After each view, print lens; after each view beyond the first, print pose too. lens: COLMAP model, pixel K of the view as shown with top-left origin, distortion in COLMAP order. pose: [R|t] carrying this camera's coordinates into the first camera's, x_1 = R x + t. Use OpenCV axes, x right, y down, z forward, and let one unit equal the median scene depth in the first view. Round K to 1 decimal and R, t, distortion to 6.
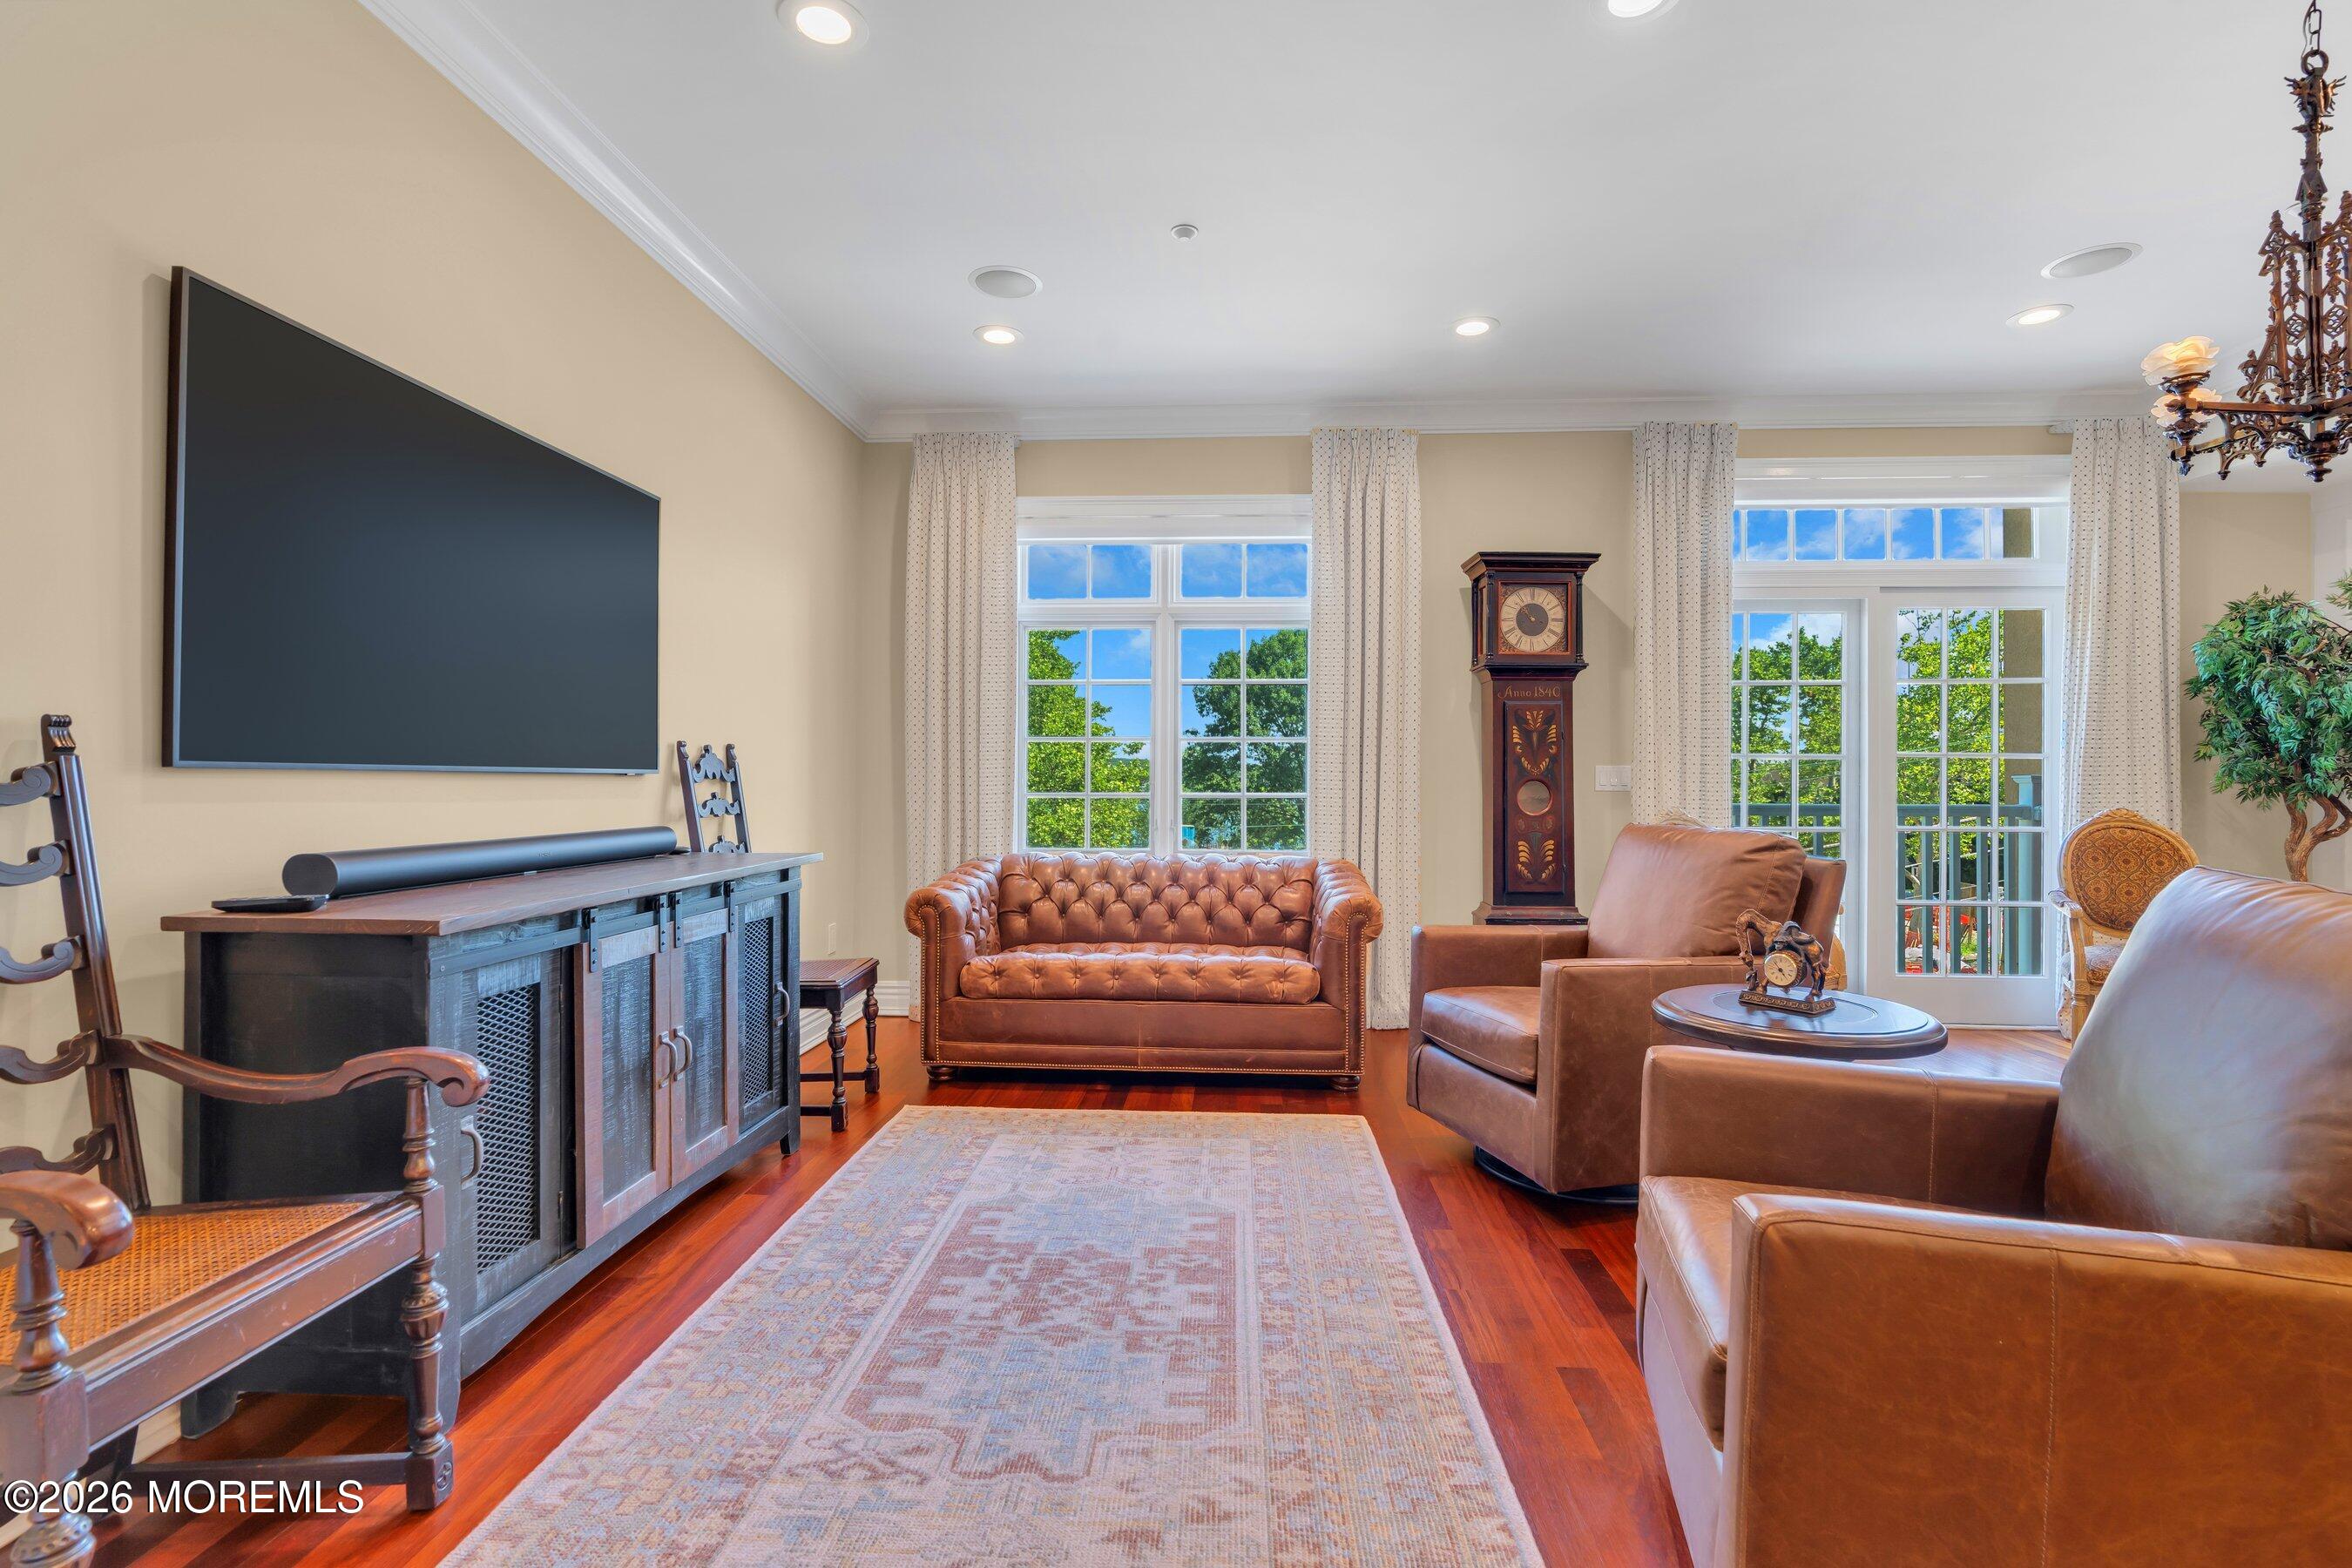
lens RADIAL K [[1080.7, 0, 1187.0], [0, 1080.7, 772.0], [0, 0, 1]] dist [0.000655, 0.001459]
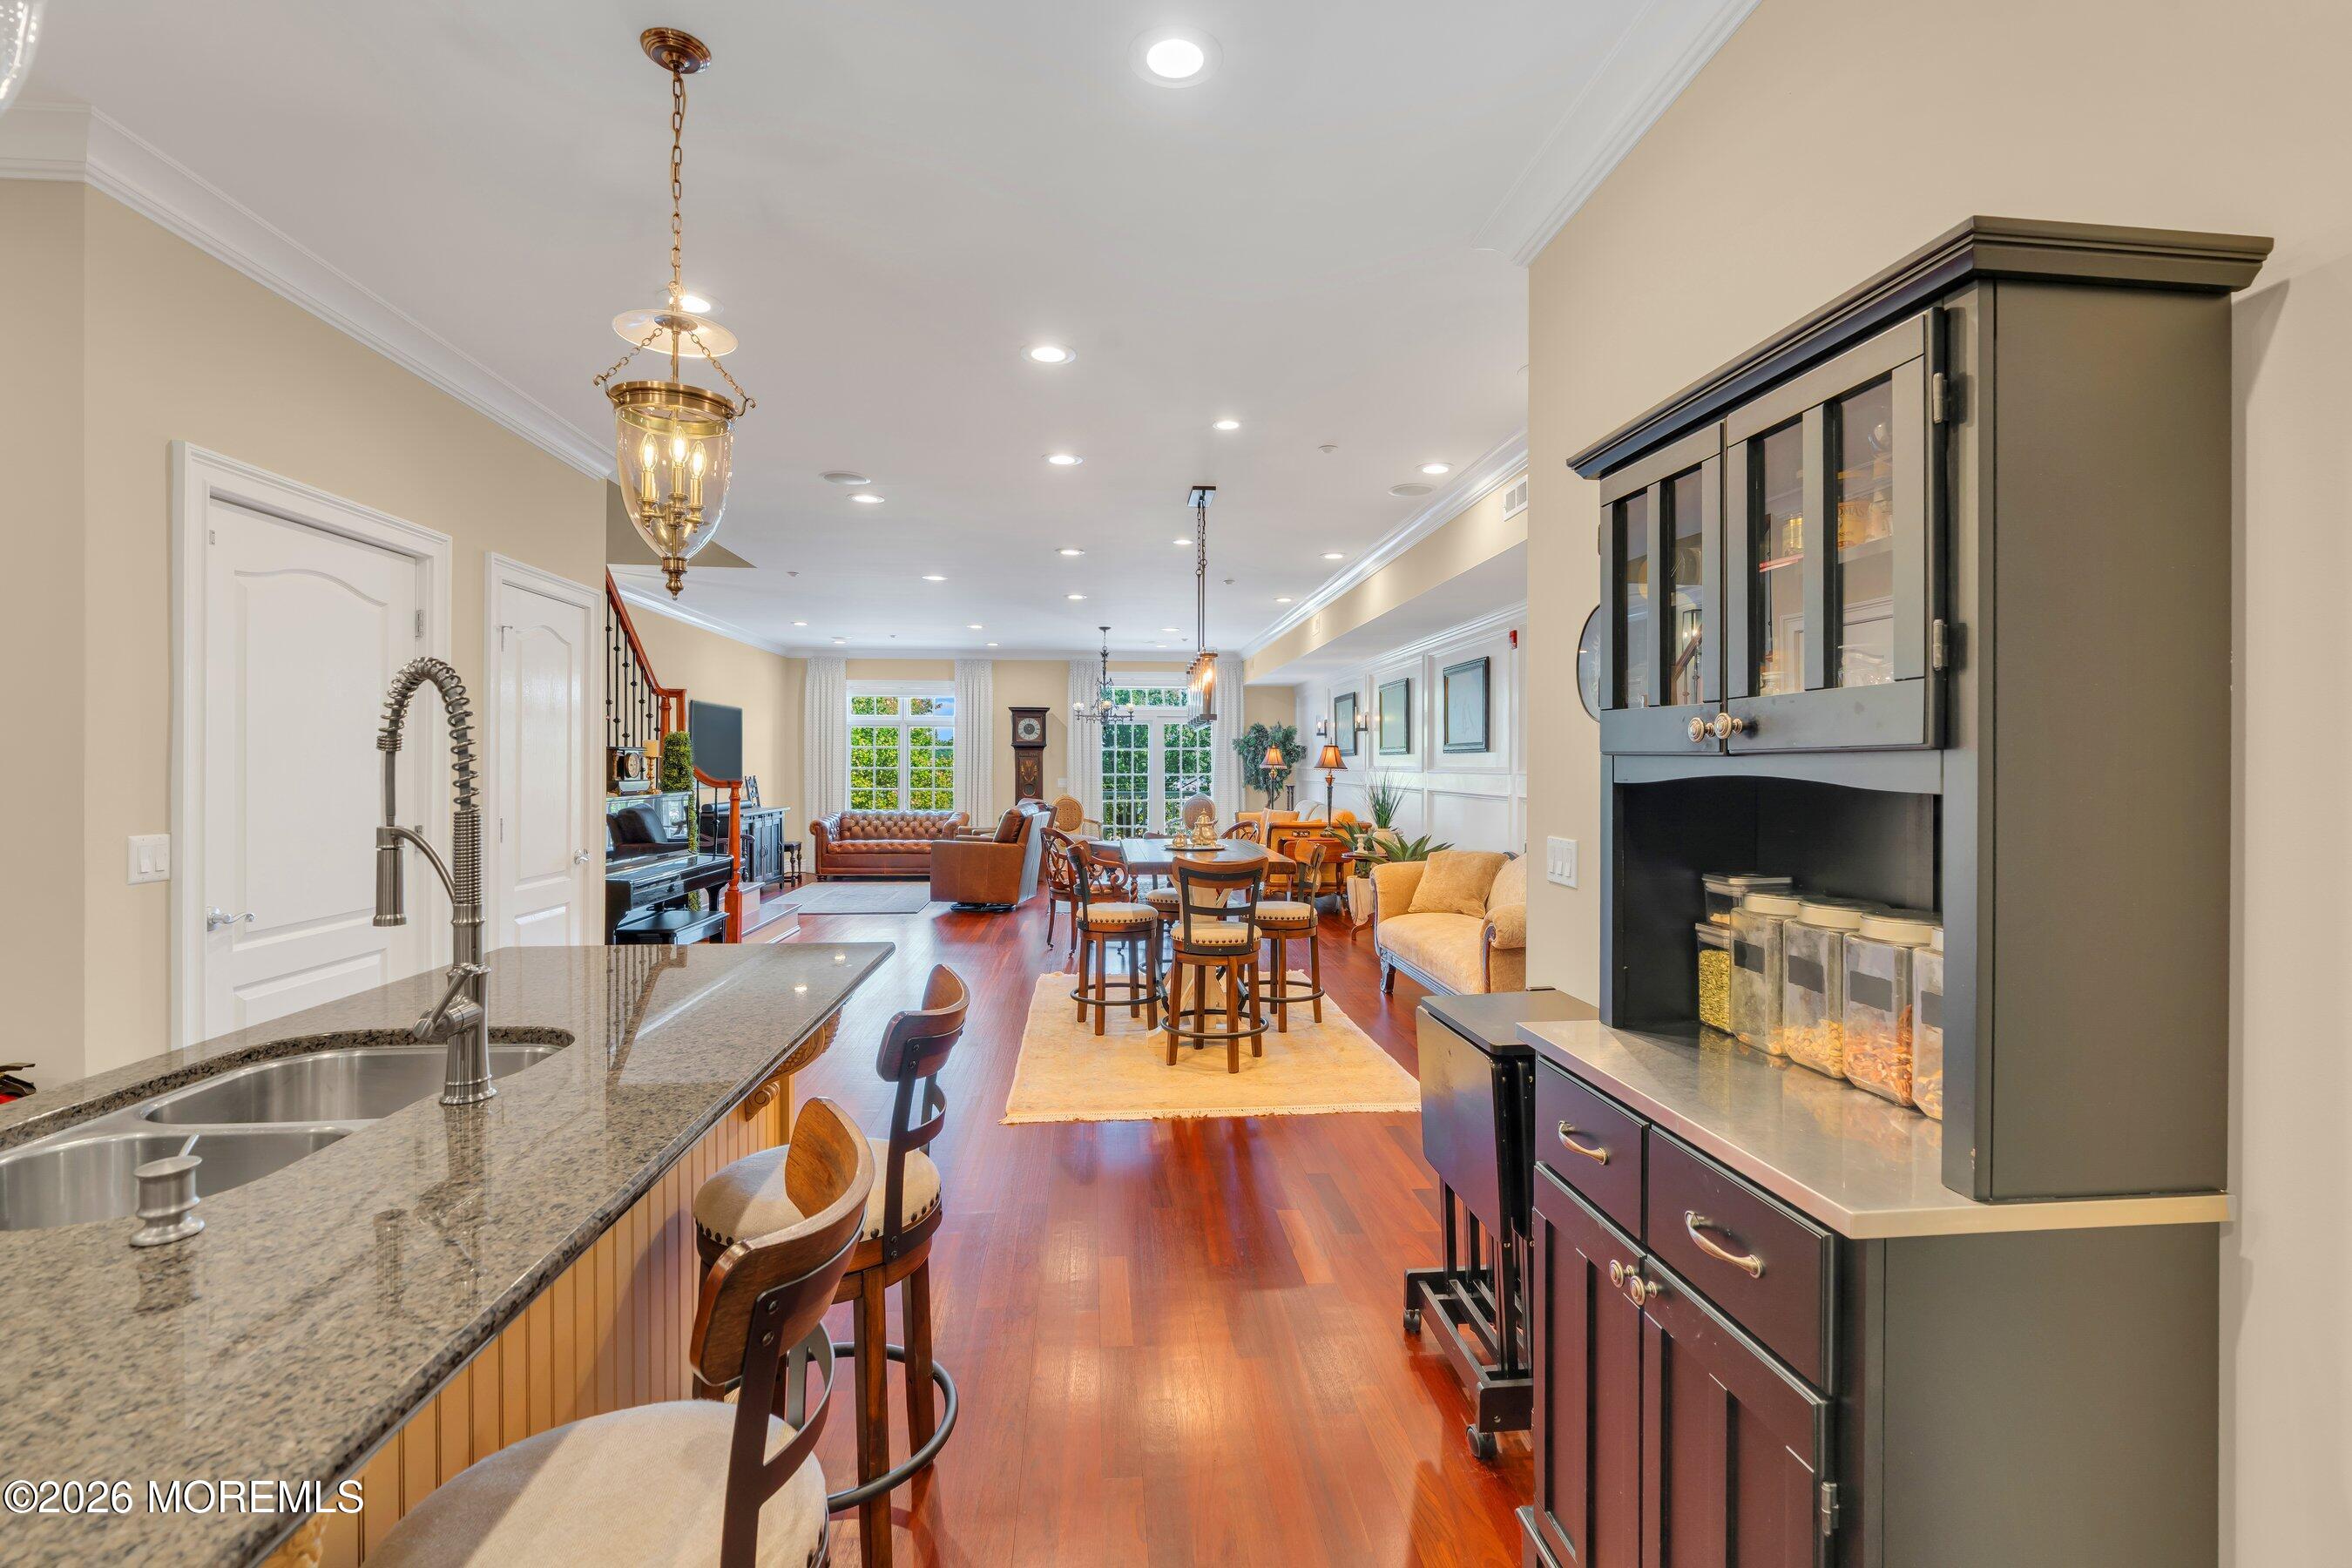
lens RADIAL K [[1080.7, 0, 1187.0], [0, 1080.7, 772.0], [0, 0, 1]] dist [0.000655, 0.001459]
pose [[0.989823, -0.002322, 0.142285, 0.372867], [0.000478, 0.999915, 0.012995, -0.071956], [-0.142304, -0.012795, 0.989740, -2.226994]]
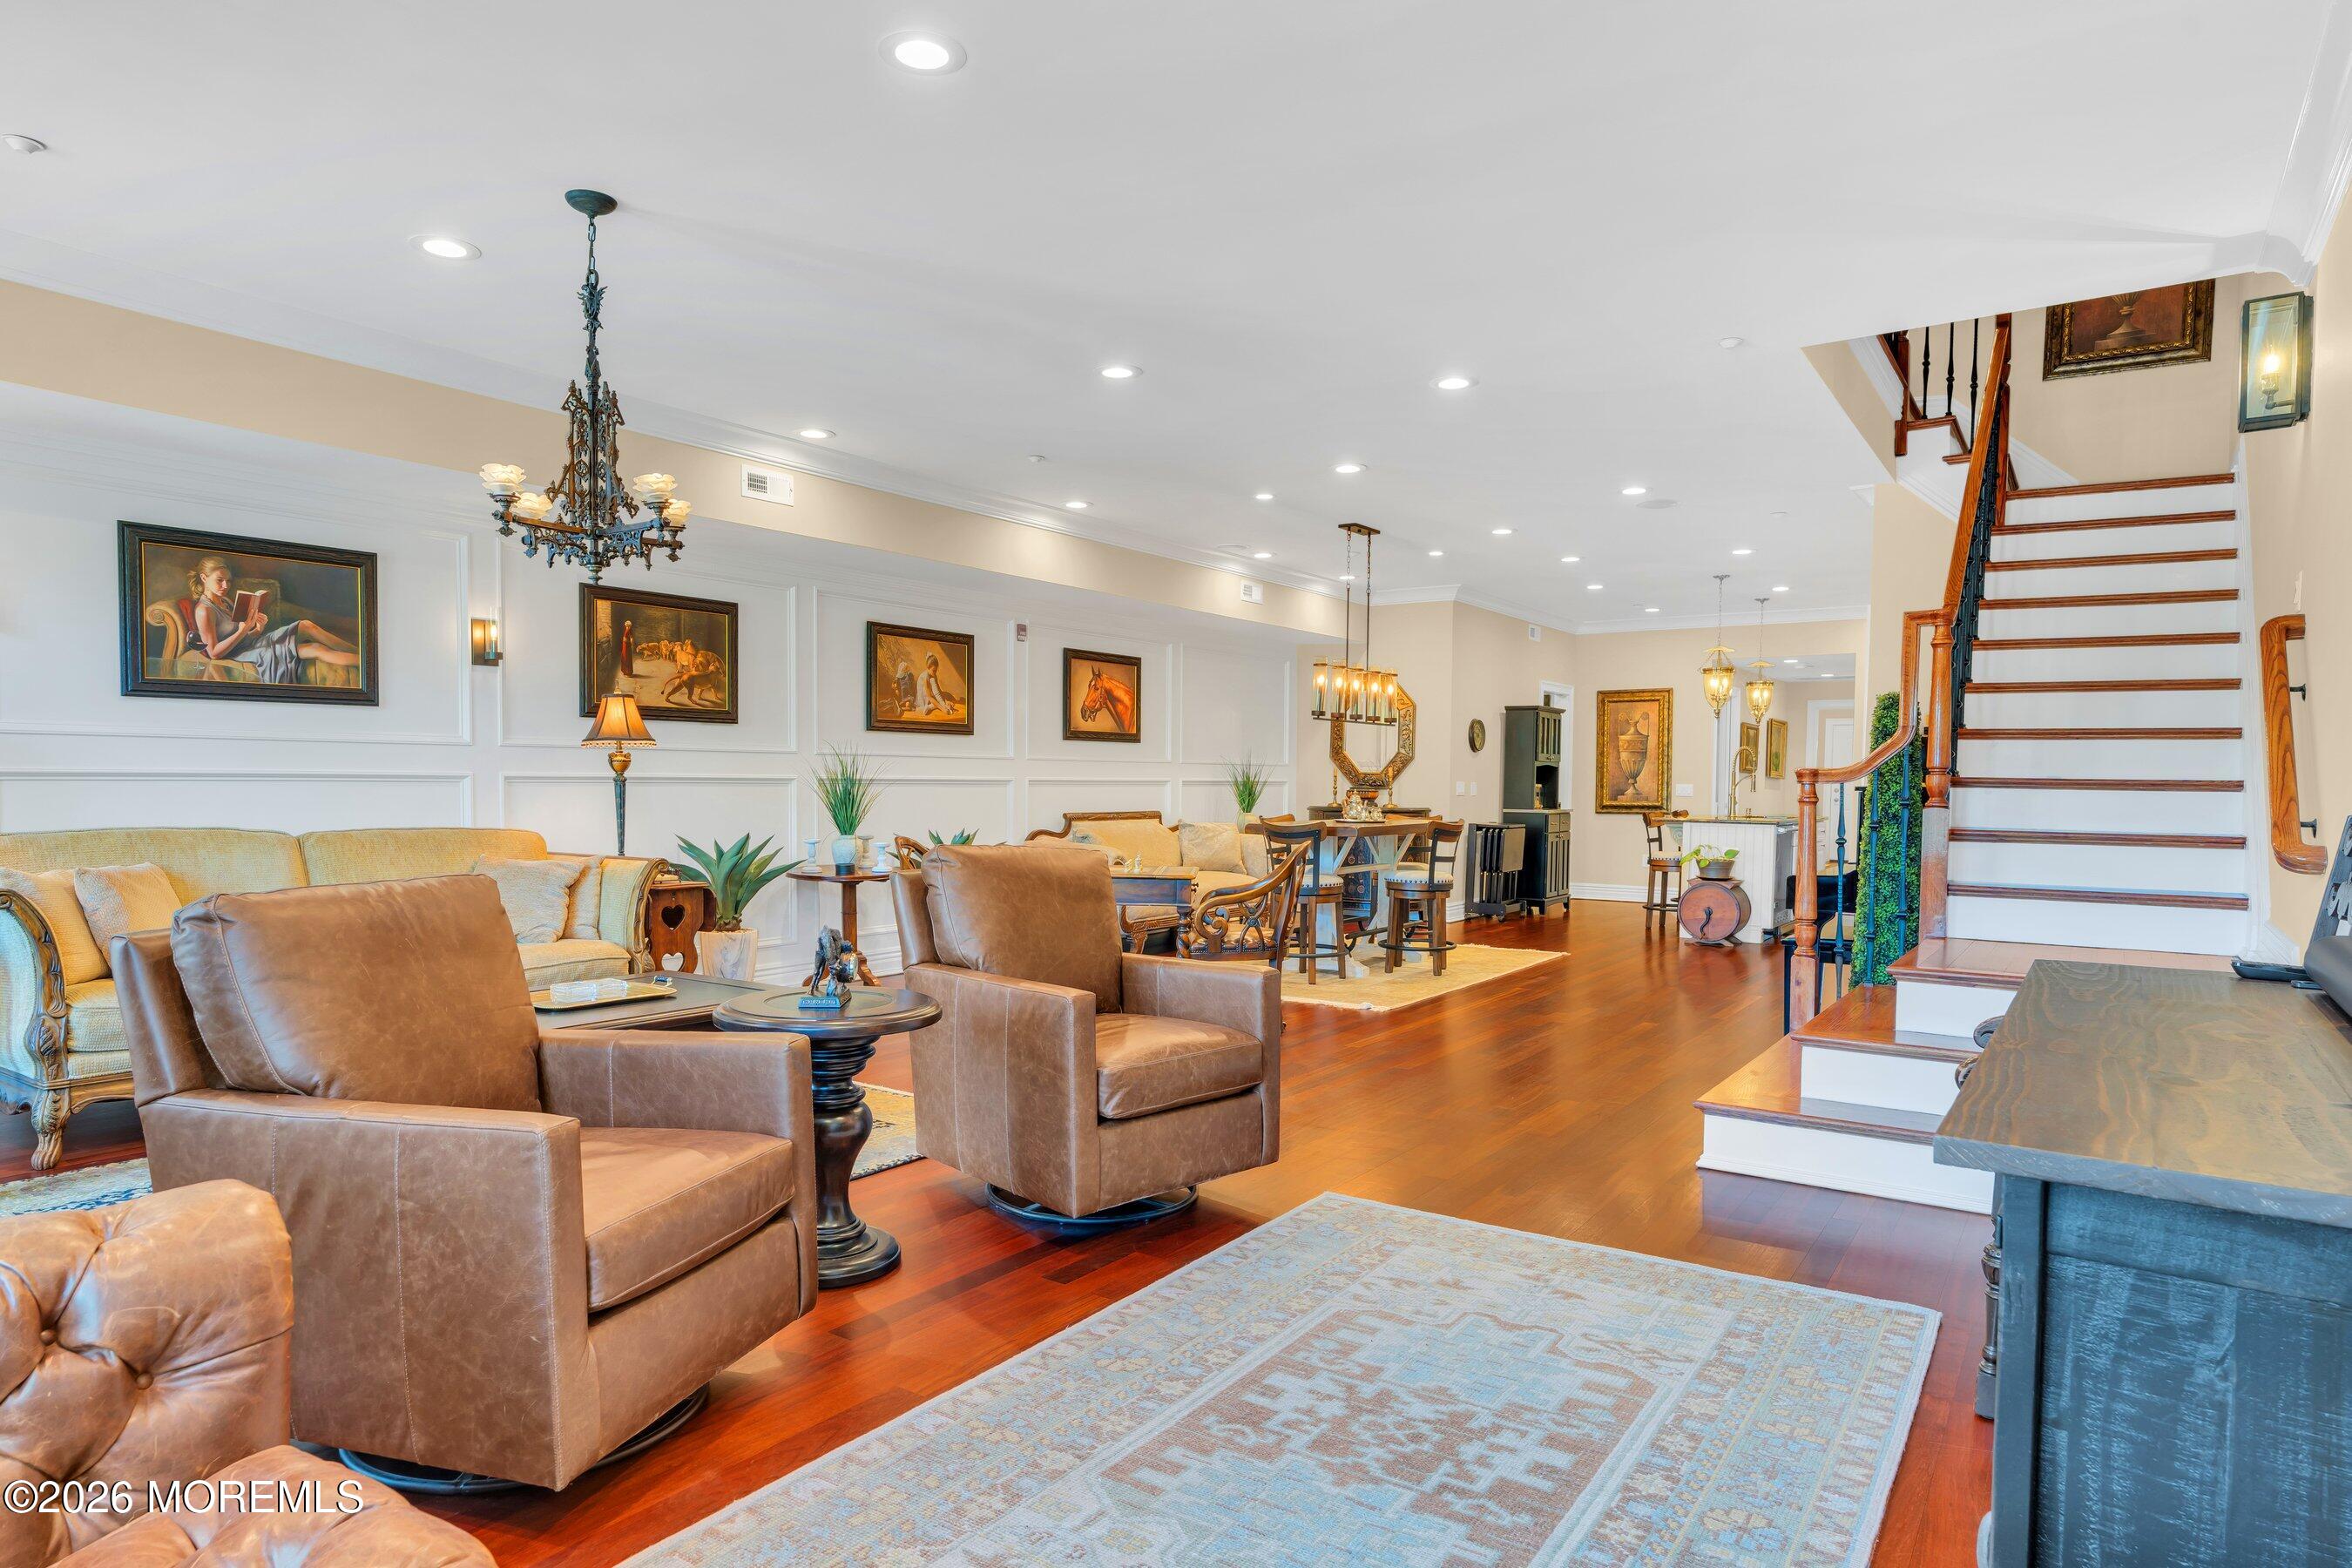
lens RADIAL K [[1348.8, 0, 1155.1], [0, 1348.8, 838.0], [0, 0, 1]] dist [-0.001514, -0.000082]
pose [[-0.844100, -0.037818, 0.534850, -0.278084], [-0.017720, 0.998932, 0.042665, -0.014185], [-0.535893, 0.026536, -0.843869, 1.120774]]
